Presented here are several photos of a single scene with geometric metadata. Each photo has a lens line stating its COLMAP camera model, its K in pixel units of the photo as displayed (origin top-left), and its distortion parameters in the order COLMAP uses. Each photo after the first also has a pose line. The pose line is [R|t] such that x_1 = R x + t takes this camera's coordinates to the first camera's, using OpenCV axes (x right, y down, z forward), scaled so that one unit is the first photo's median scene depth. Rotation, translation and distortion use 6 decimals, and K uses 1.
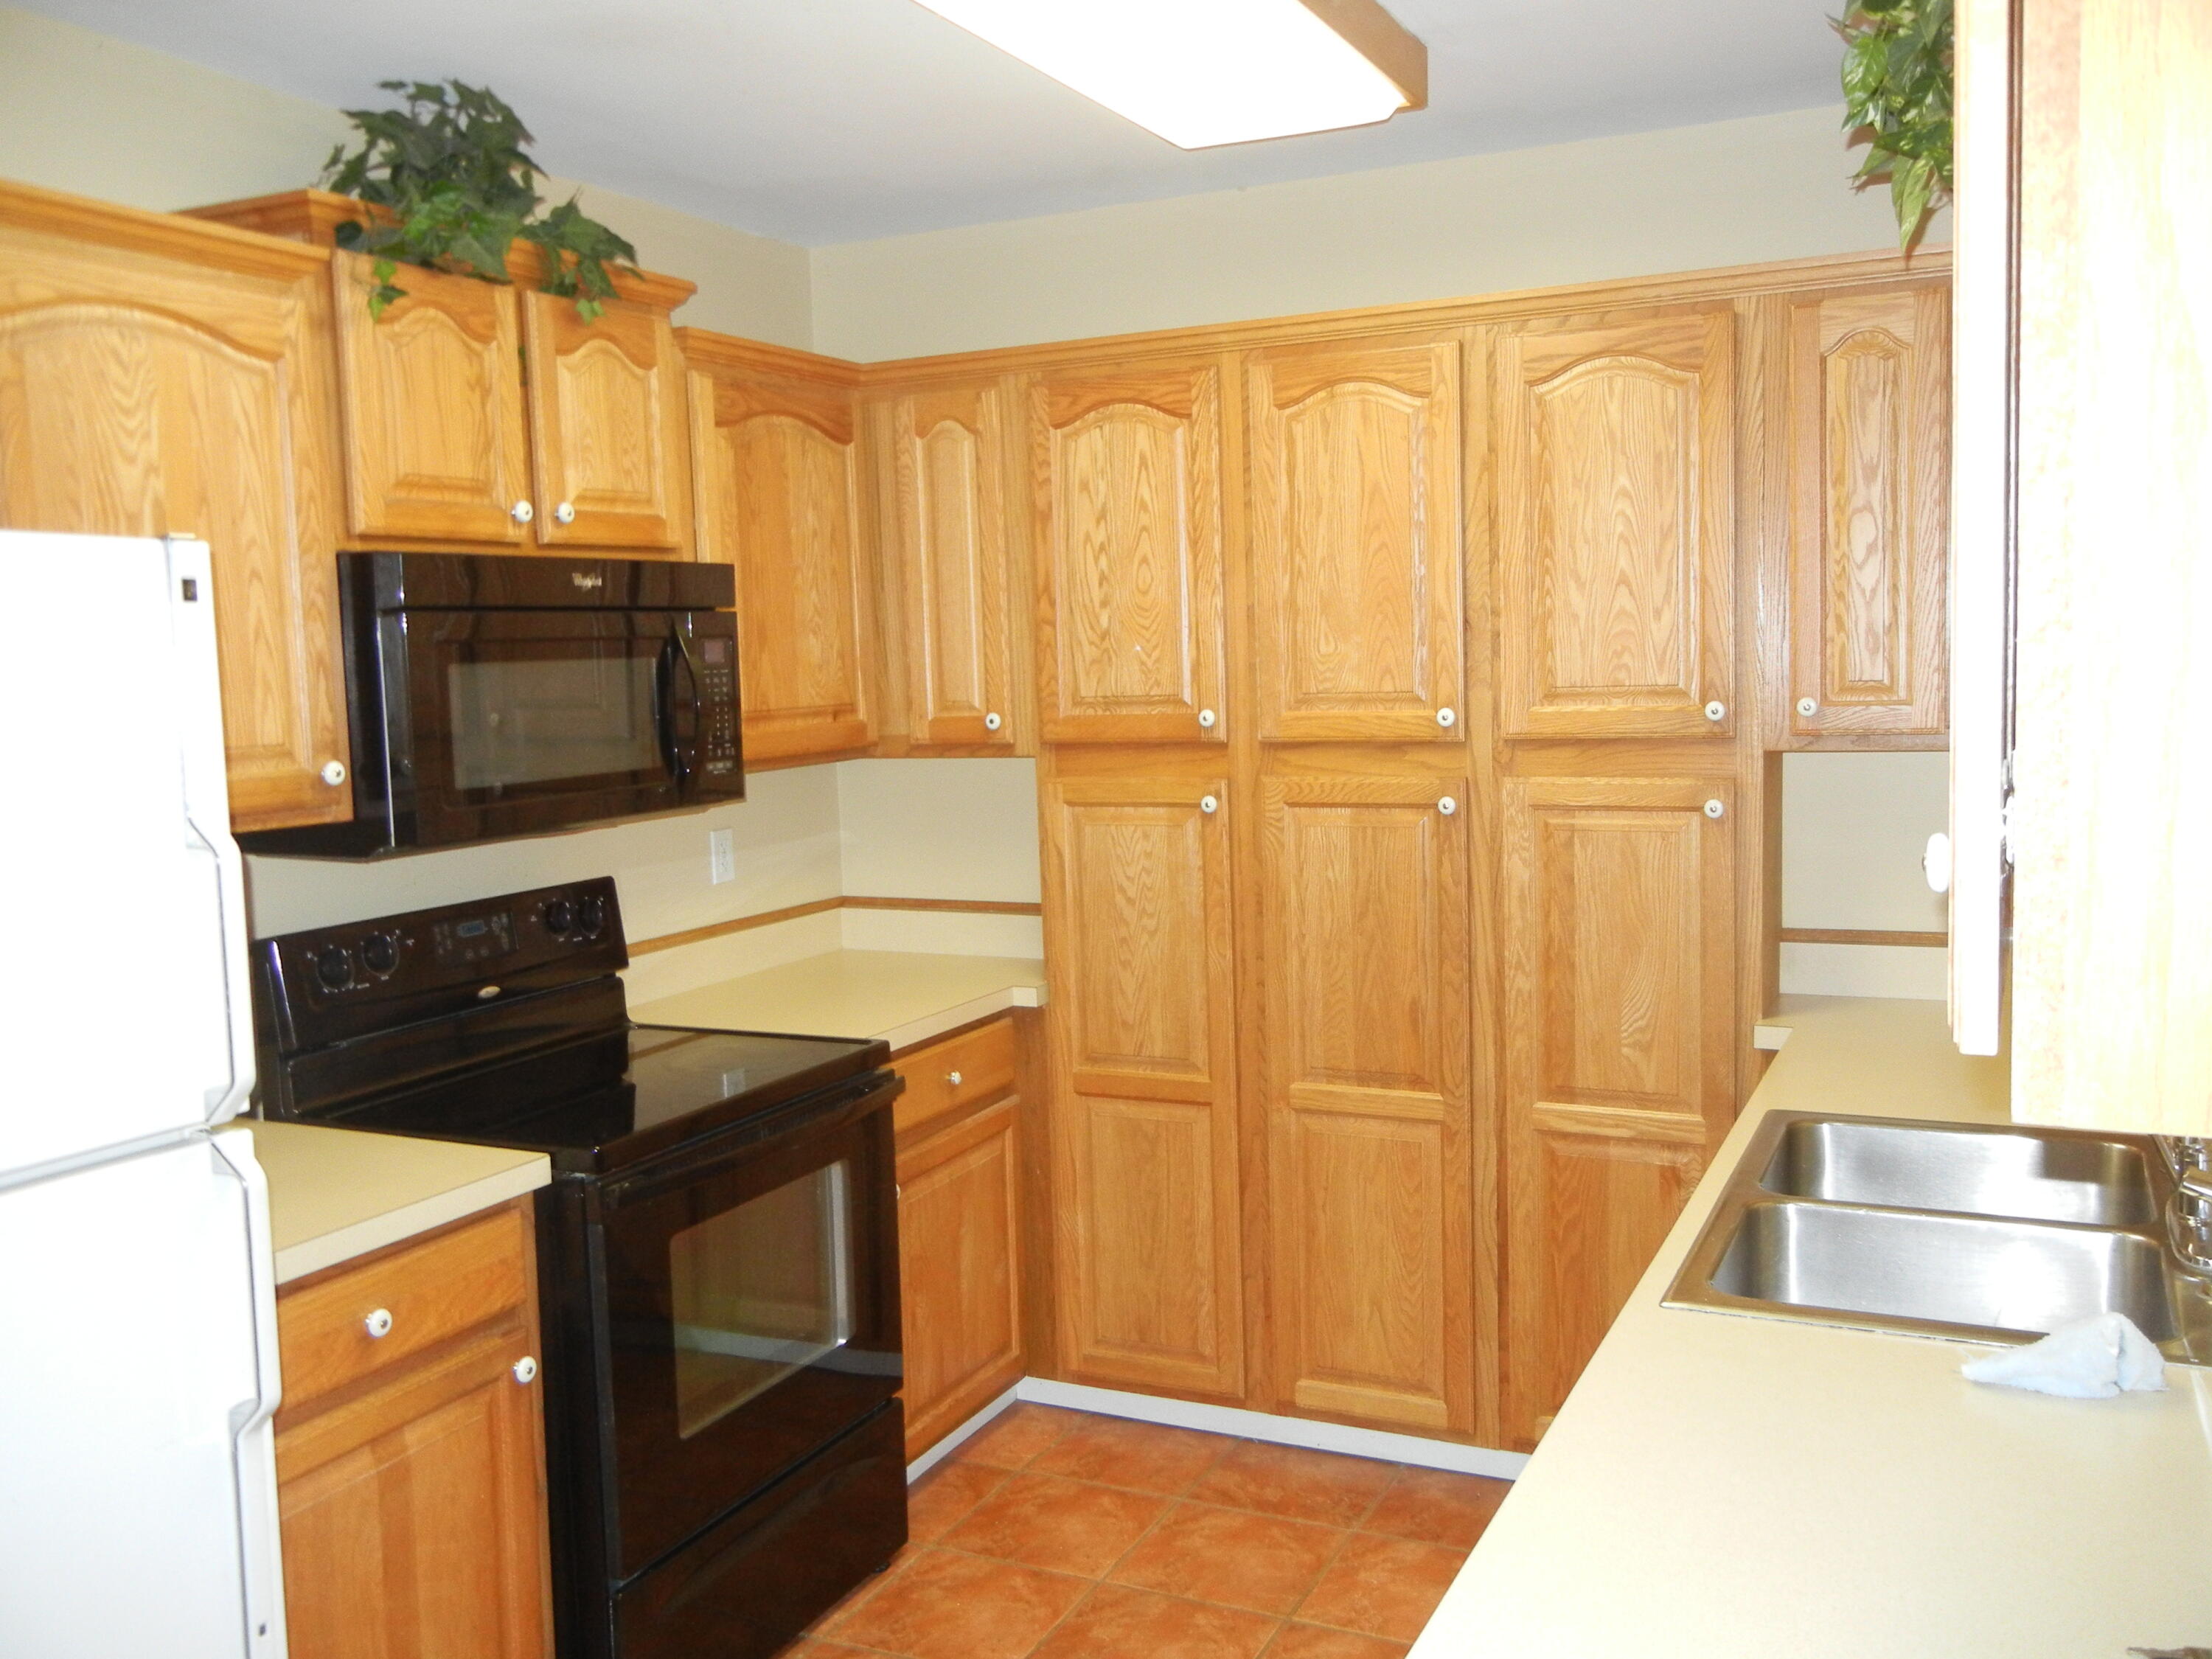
lens RADIAL K [[1907.5, 0, 1097.4], [0, 1907.5, 834.1], [0, 0, 1]] dist [-0.006056, 0.004263]
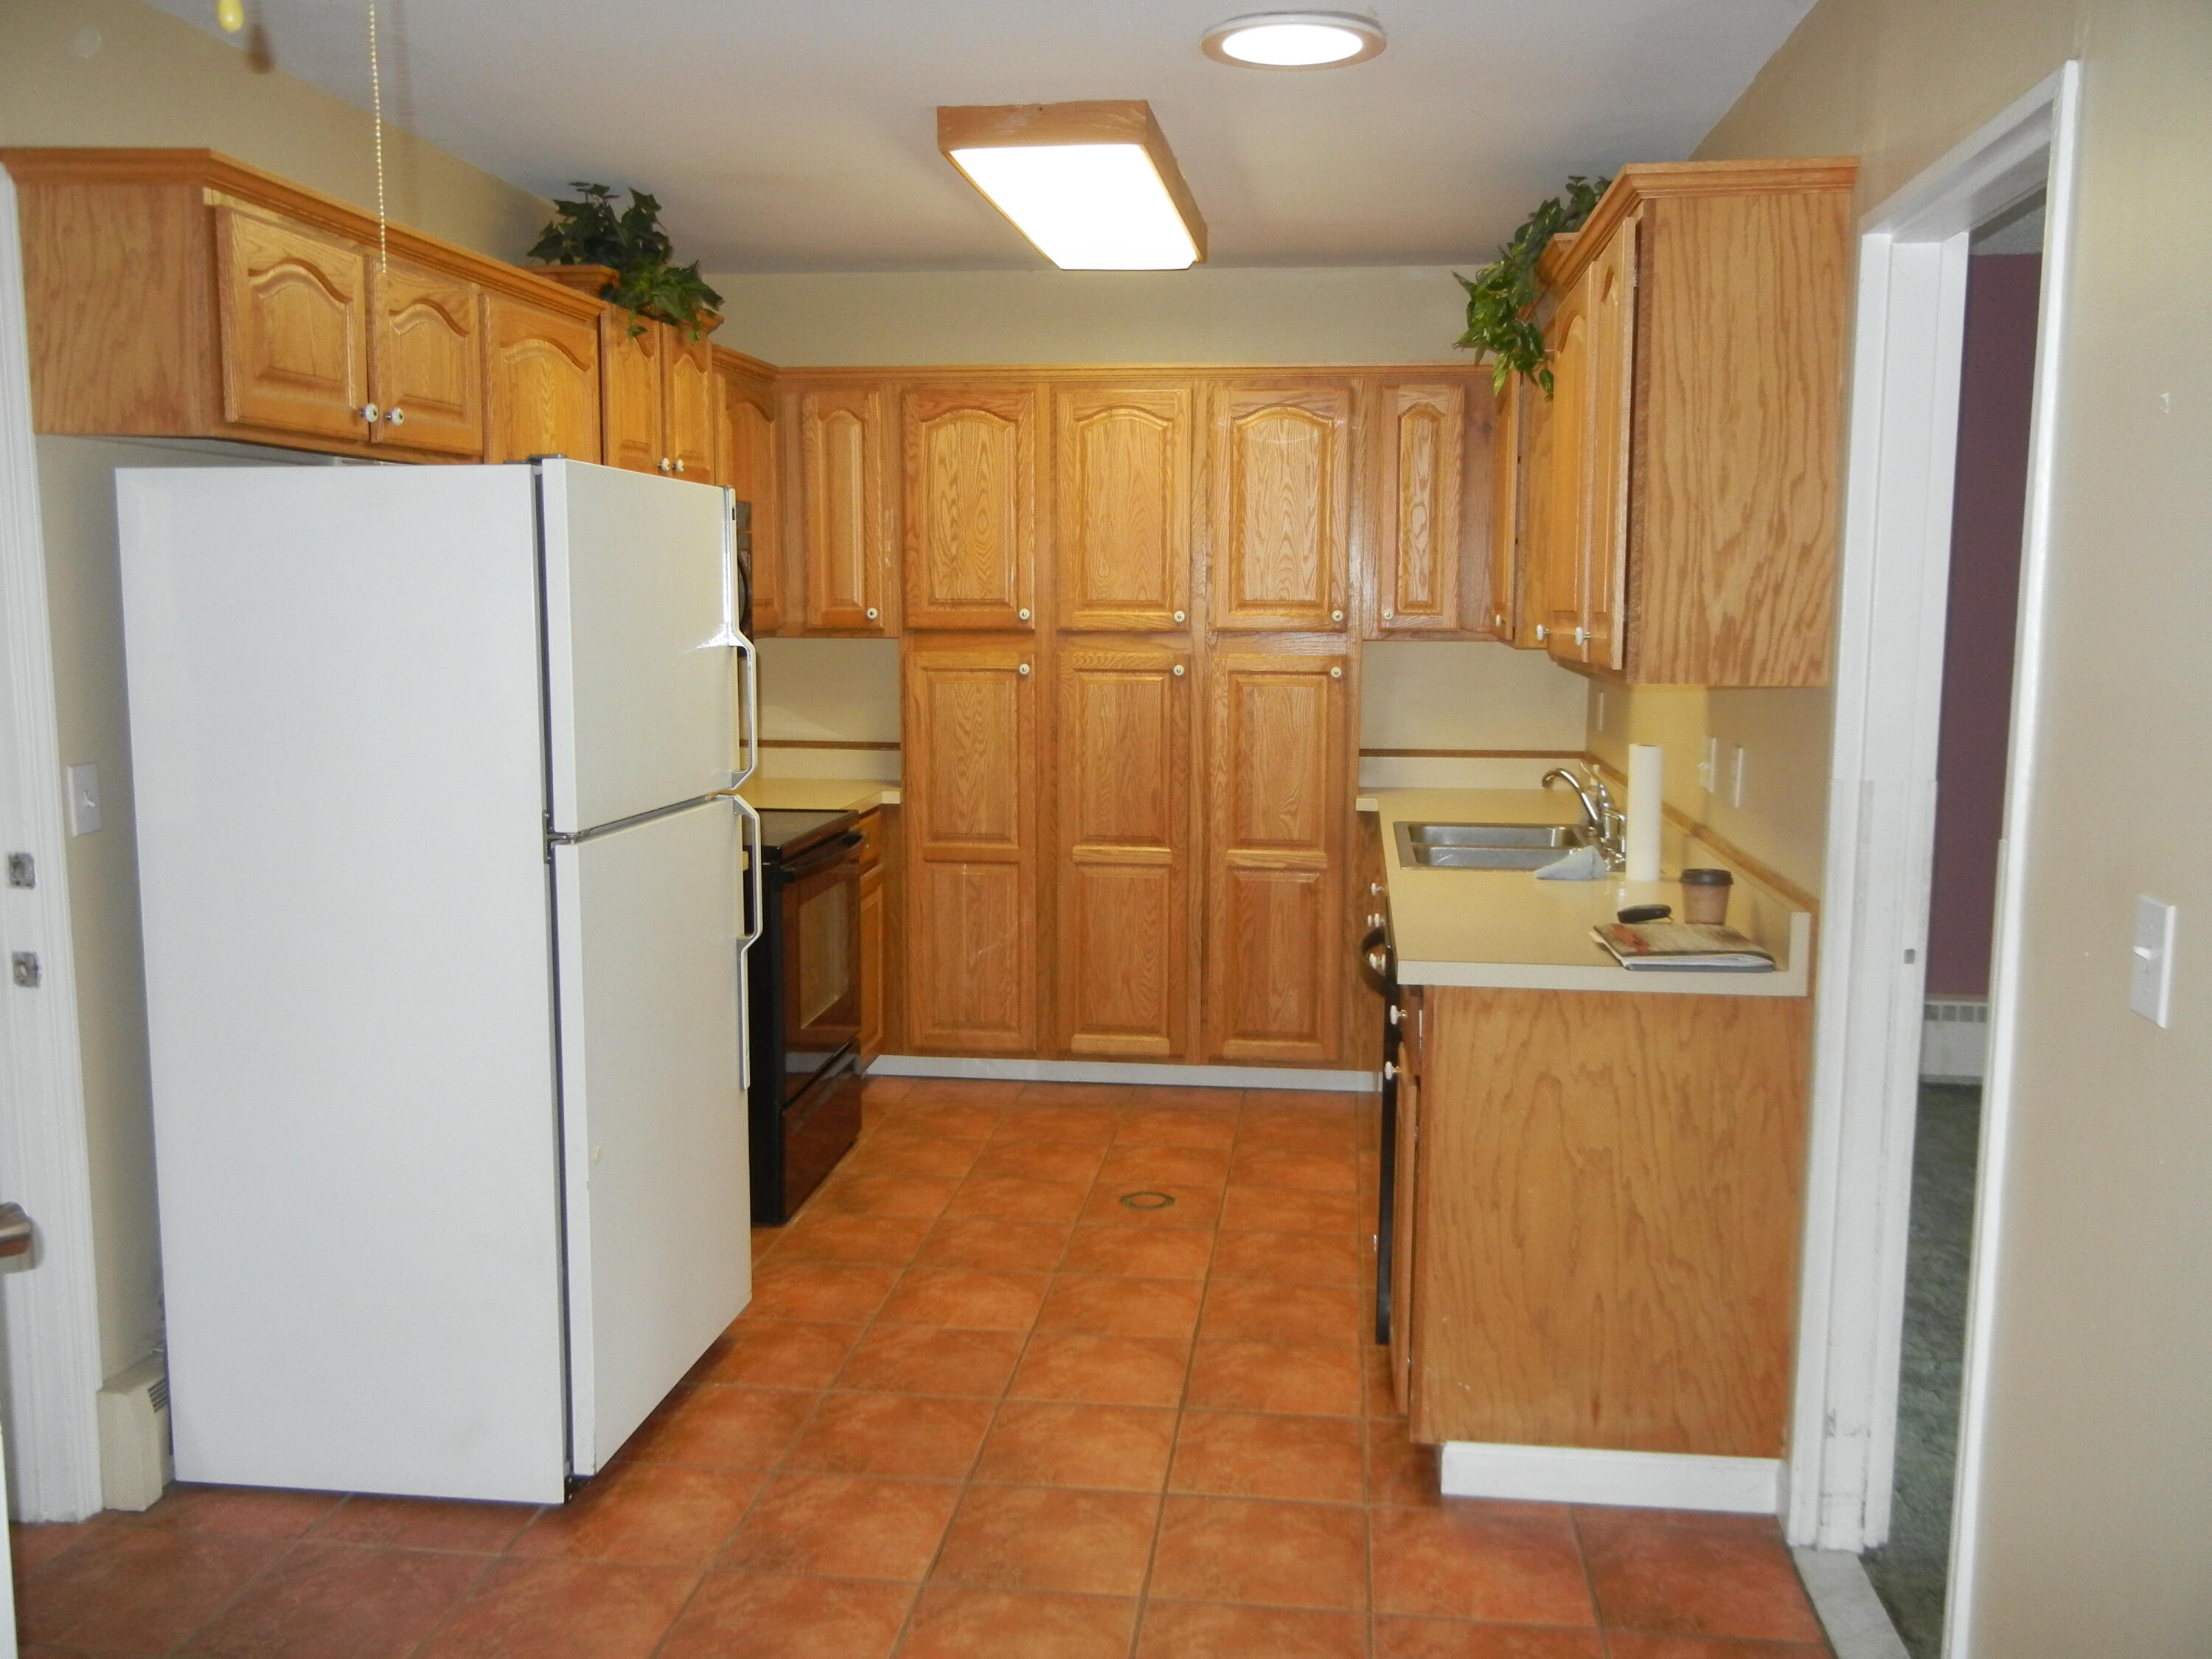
lens RADIAL K [[1907.5, 0, 1113.4], [0, 1907.5, 826.5], [0, 0, 1]] dist [-0.006056, 0.004263]
pose [[0.946038, -0.005062, 0.324018, -0.394177], [-0.002972, 0.999700, 0.024294, 0.077785], [-0.324043, -0.023946, 0.945739, -0.529843]]
